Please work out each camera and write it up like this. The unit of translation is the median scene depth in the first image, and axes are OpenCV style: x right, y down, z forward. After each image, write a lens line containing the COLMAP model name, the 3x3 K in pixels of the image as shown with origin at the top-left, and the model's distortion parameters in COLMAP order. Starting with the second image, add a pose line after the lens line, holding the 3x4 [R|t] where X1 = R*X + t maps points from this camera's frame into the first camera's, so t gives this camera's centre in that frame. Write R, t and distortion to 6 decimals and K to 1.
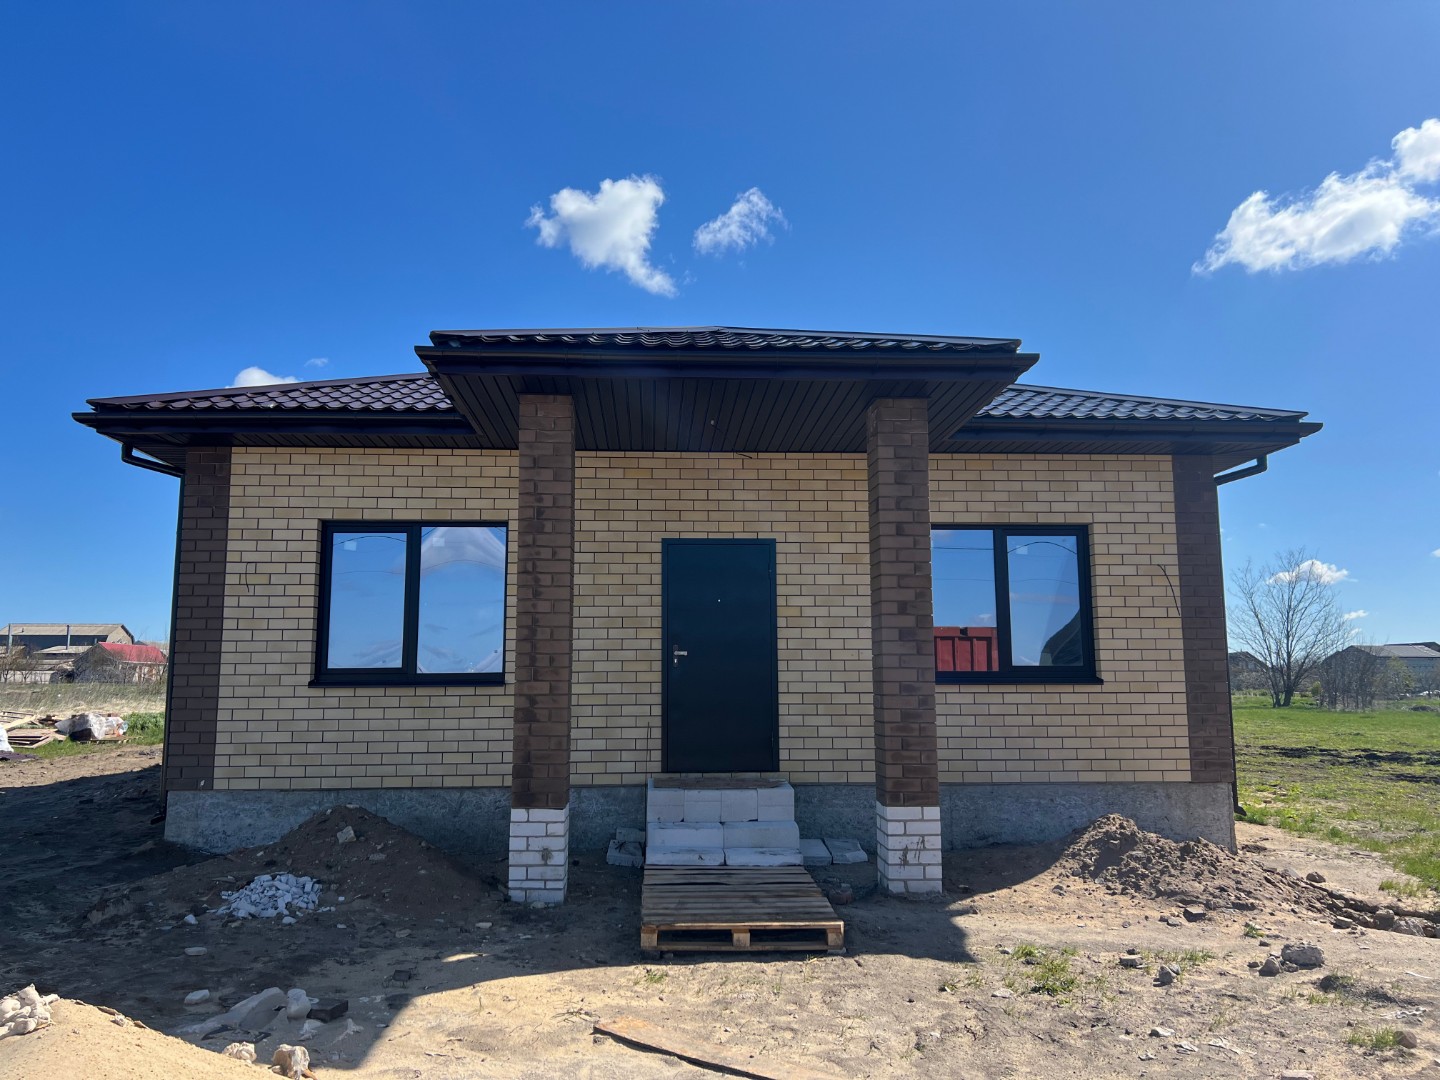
lens RADIAL K [[1070.7, 0, 720.0], [0, 1070.7, 540.0], [0, 0, 1]] dist [0.080885, -0.182028]
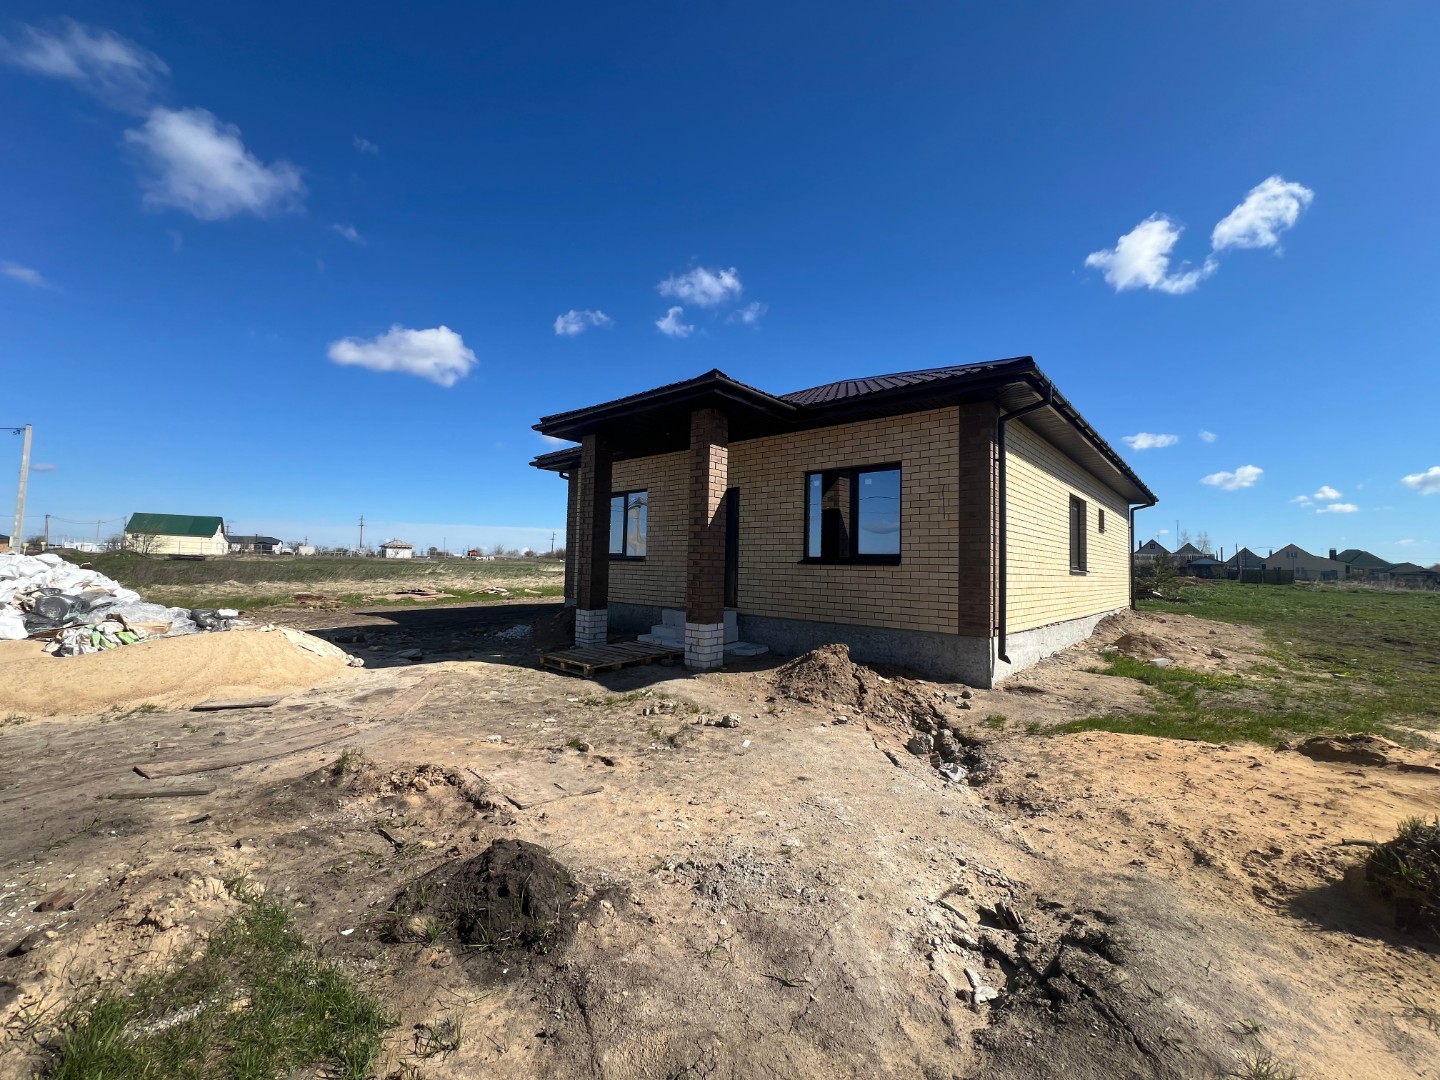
lens RADIAL K [[578.6, 0, 720.0], [0, 578.6, 540.0], [0, 0, 1]] dist [-0.000870, -0.000490]
pose [[0.708281, -0.012678, -0.705816, 0.779343], [0.068919, 0.996304, 0.051264, 0.038700], [0.702558, -0.084953, 0.706538, 0.251292]]
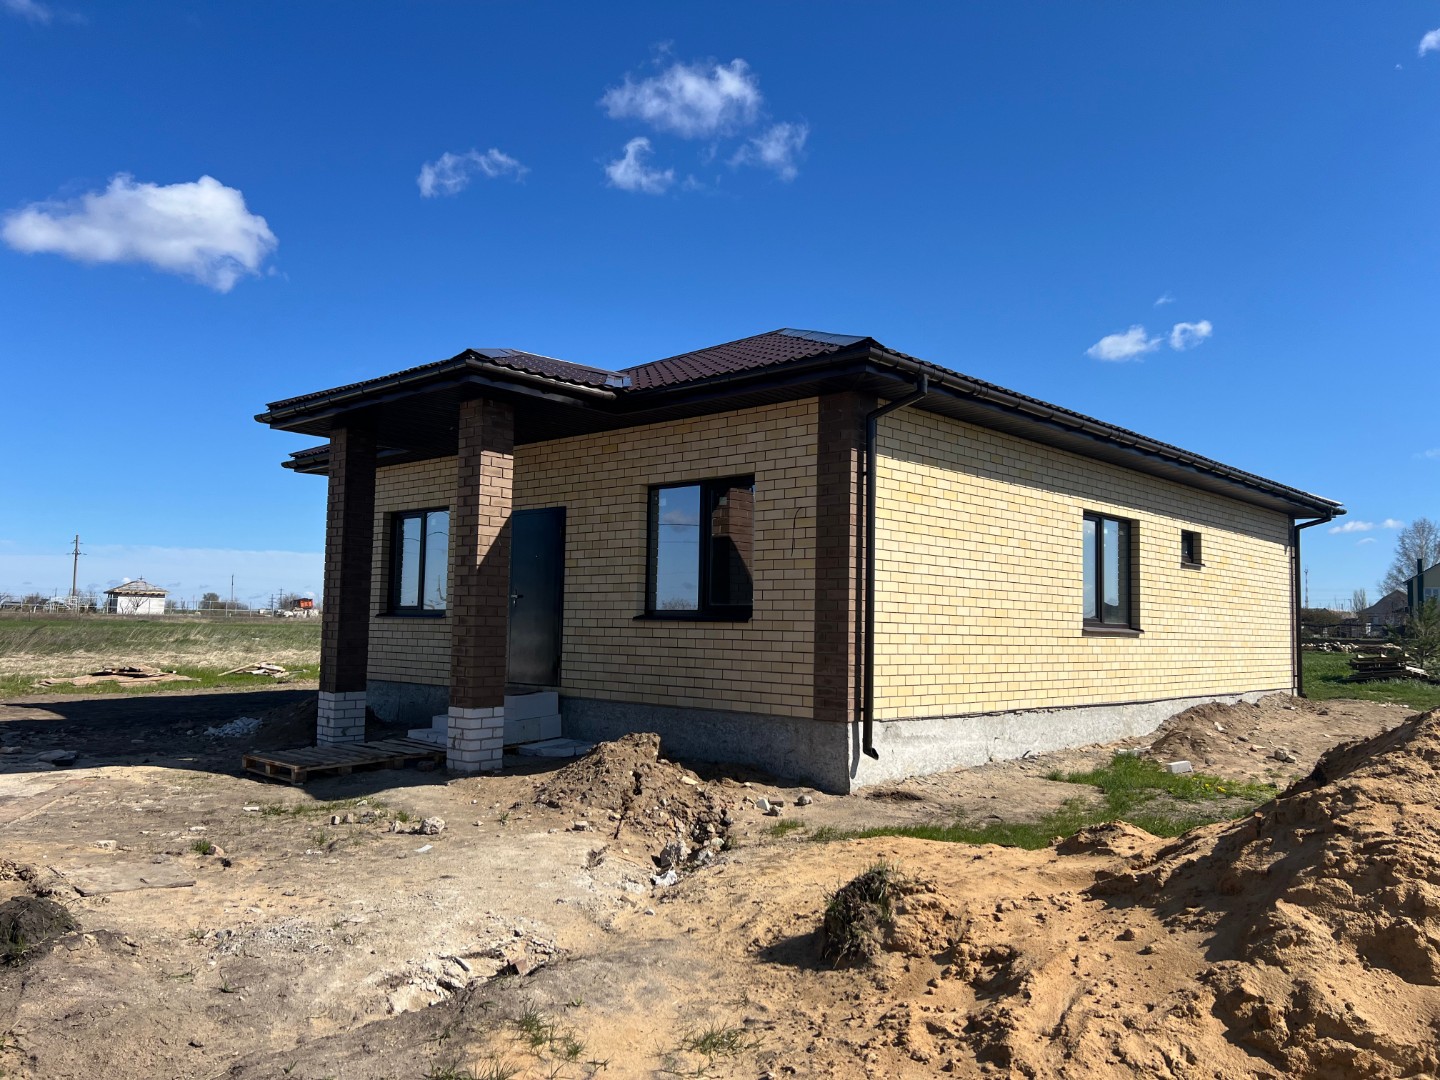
lens RADIAL K [[1099.9, 0, 751.0], [0, 1099.9, 543.8], [0, 0, 1]] dist [0.060509, -0.083308]
pose [[0.698251, -0.037343, -0.714878, 1.180138], [0.075453, 0.996915, 0.021622, 0.033065], [0.711865, -0.069037, 0.698915, 0.248855]]
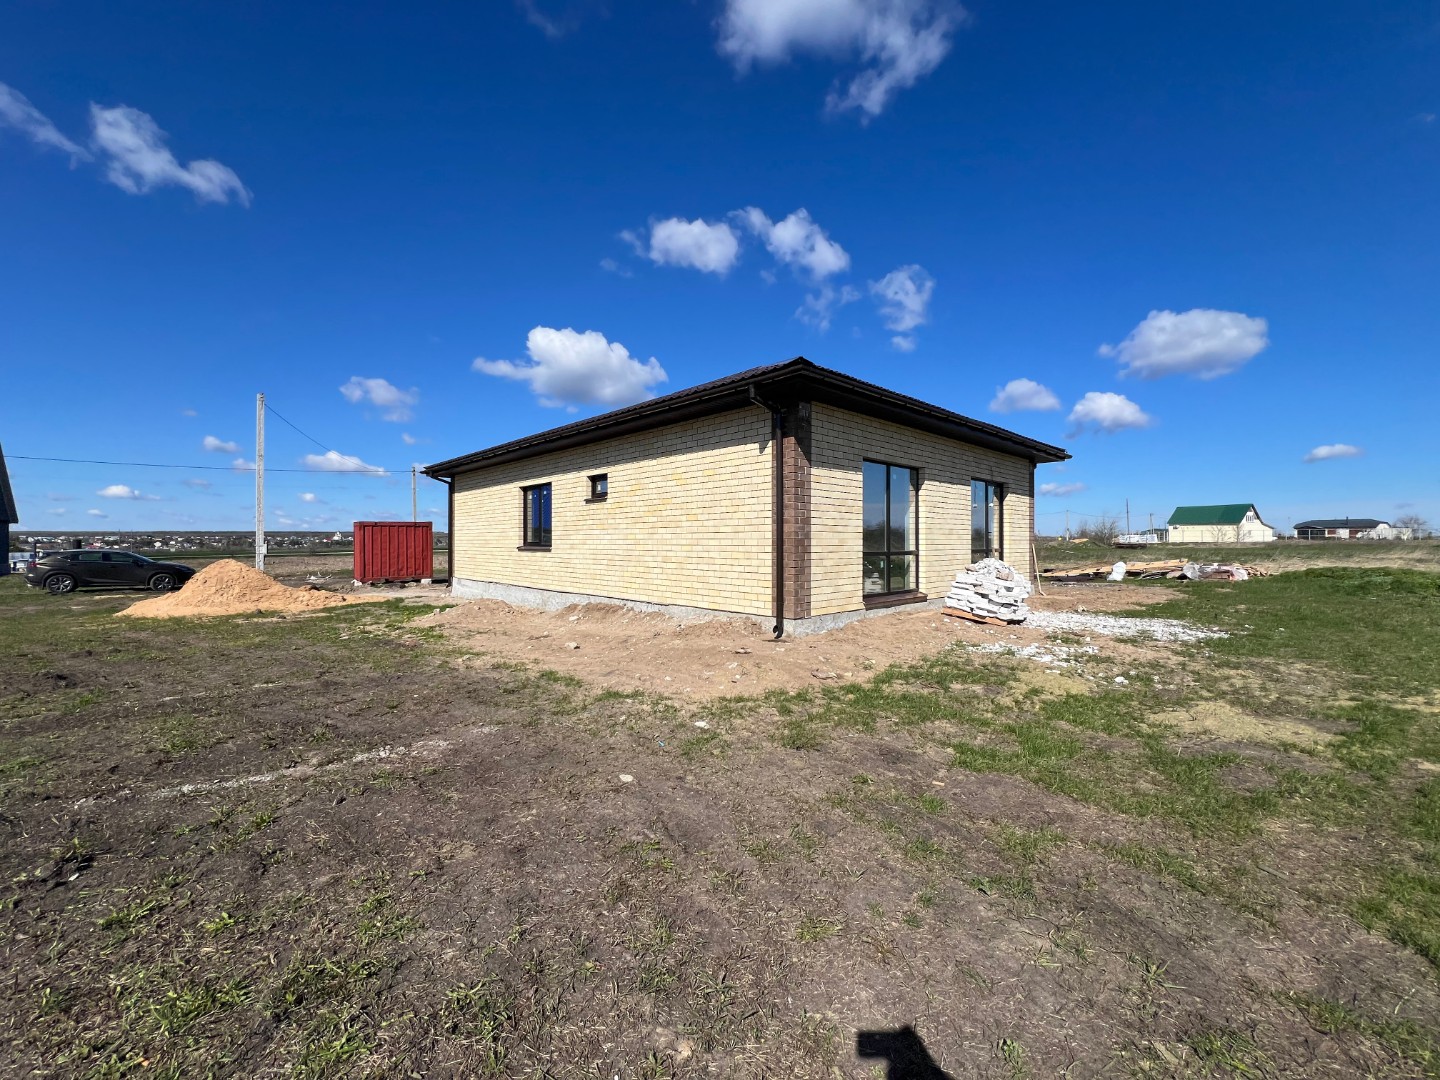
lens RADIAL K [[578.6, 0, 720.0], [0, 578.6, 540.0], [0, 0, 1]] dist [-0.000870, -0.000490]
pose [[-0.768679, -0.009617, -0.639563, 1.013104], [0.082859, 0.989965, -0.114472, 0.390380], [0.634245, -0.140986, -0.760168, 2.939275]]
